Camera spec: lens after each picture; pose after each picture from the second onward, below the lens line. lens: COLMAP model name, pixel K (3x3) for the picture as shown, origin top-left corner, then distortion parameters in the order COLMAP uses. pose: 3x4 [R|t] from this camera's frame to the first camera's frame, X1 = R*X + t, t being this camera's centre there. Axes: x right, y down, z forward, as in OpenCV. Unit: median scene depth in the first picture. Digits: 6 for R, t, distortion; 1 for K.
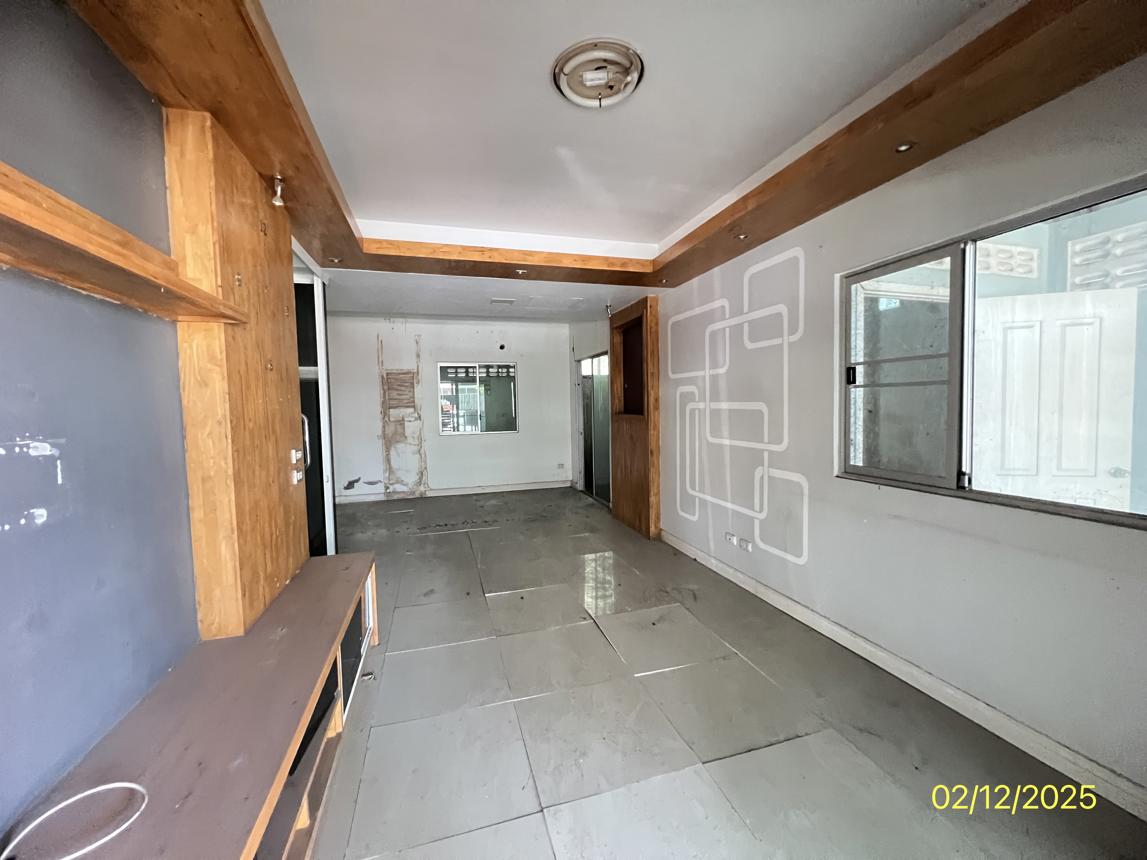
lens RADIAL K [[464.3, 0, 573.4], [0, 464.3, 430.7], [0, 0, 1]] dist [-0.000562, -0.000491]
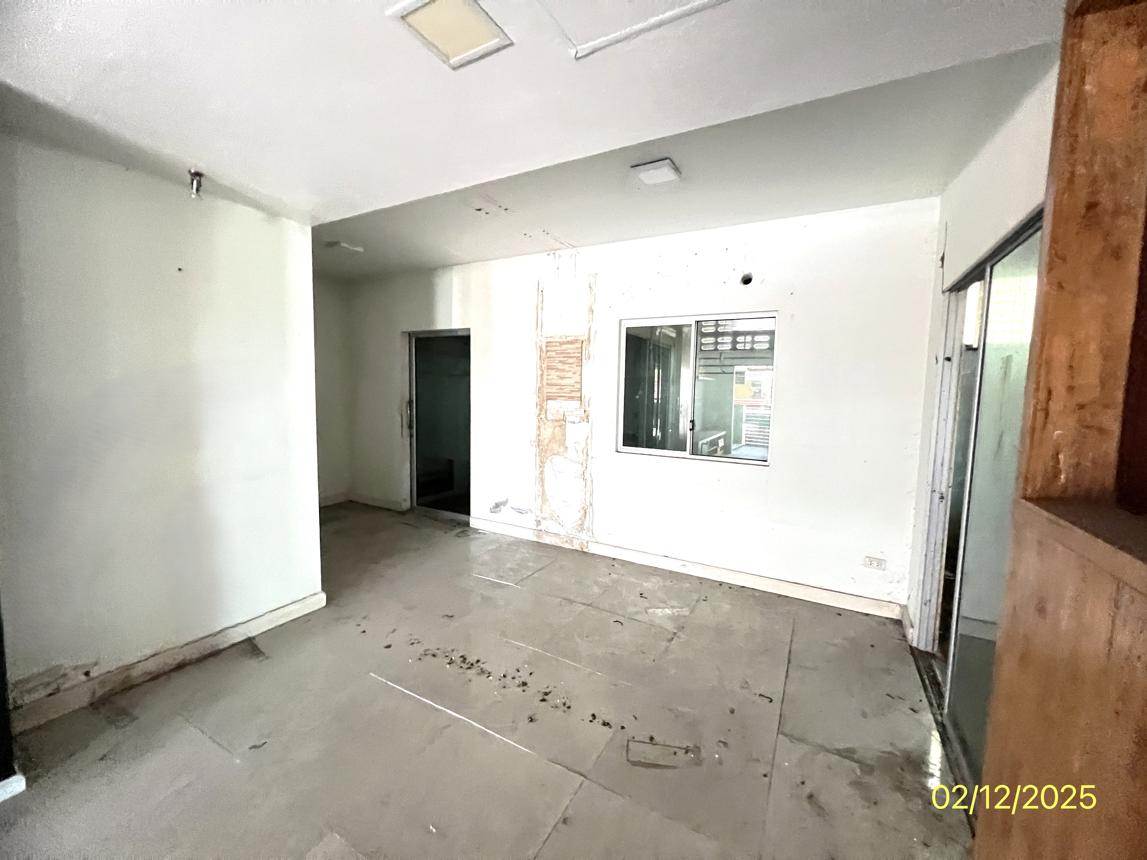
lens RADIAL K [[458.2, 0, 572.6], [0, 458.2, 428.0], [0, 0, 1]] dist [0.000983, 0.000005]
pose [[0.691247, 0.098044, -0.715937, 0.072454], [-0.077140, 0.995103, 0.061795, -0.050283], [0.718490, 0.012512, 0.695425, 0.595776]]
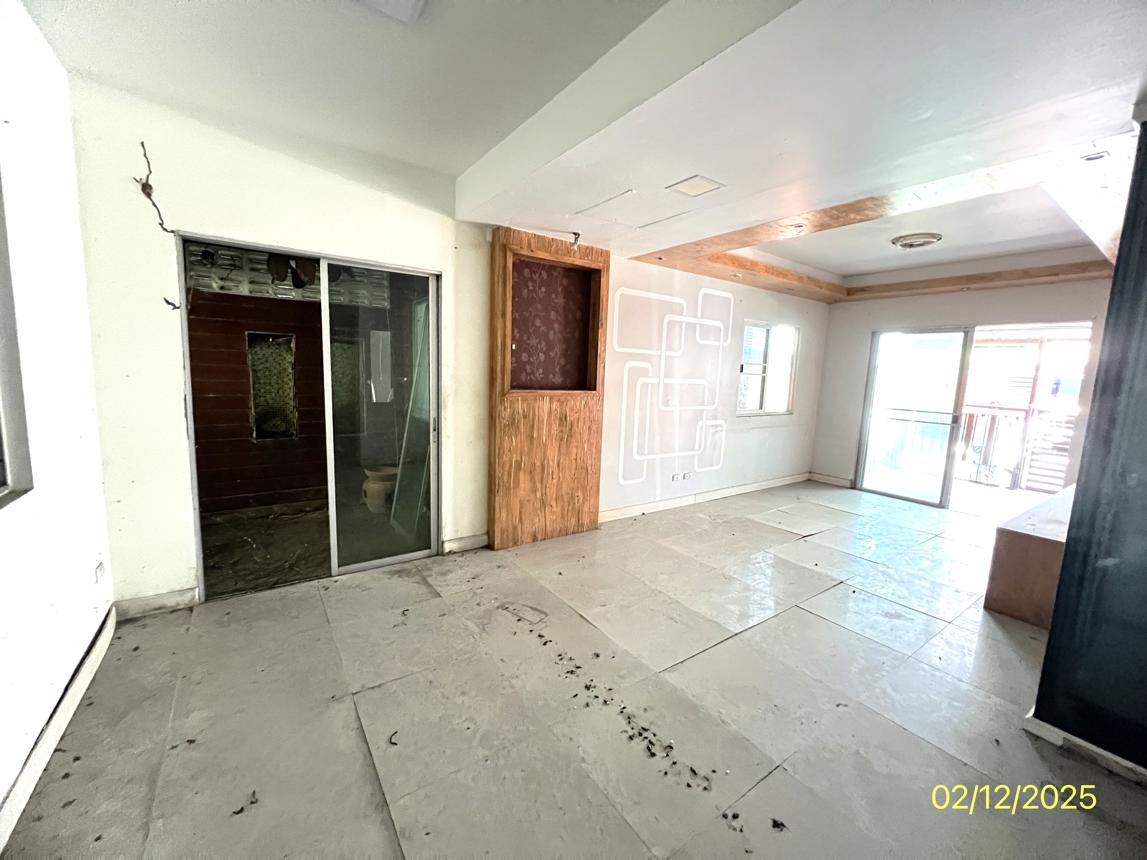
lens RADIAL K [[458.2, 0, 575.6], [0, 458.2, 424.9], [0, 0, 1]] dist [0.000983, 0.000005]
pose [[-0.311056, -0.107235, 0.944322, -0.440740], [0.022251, 0.992520, 0.120037, -0.049447], [-0.950131, 0.058351, -0.306343, 0.897470]]
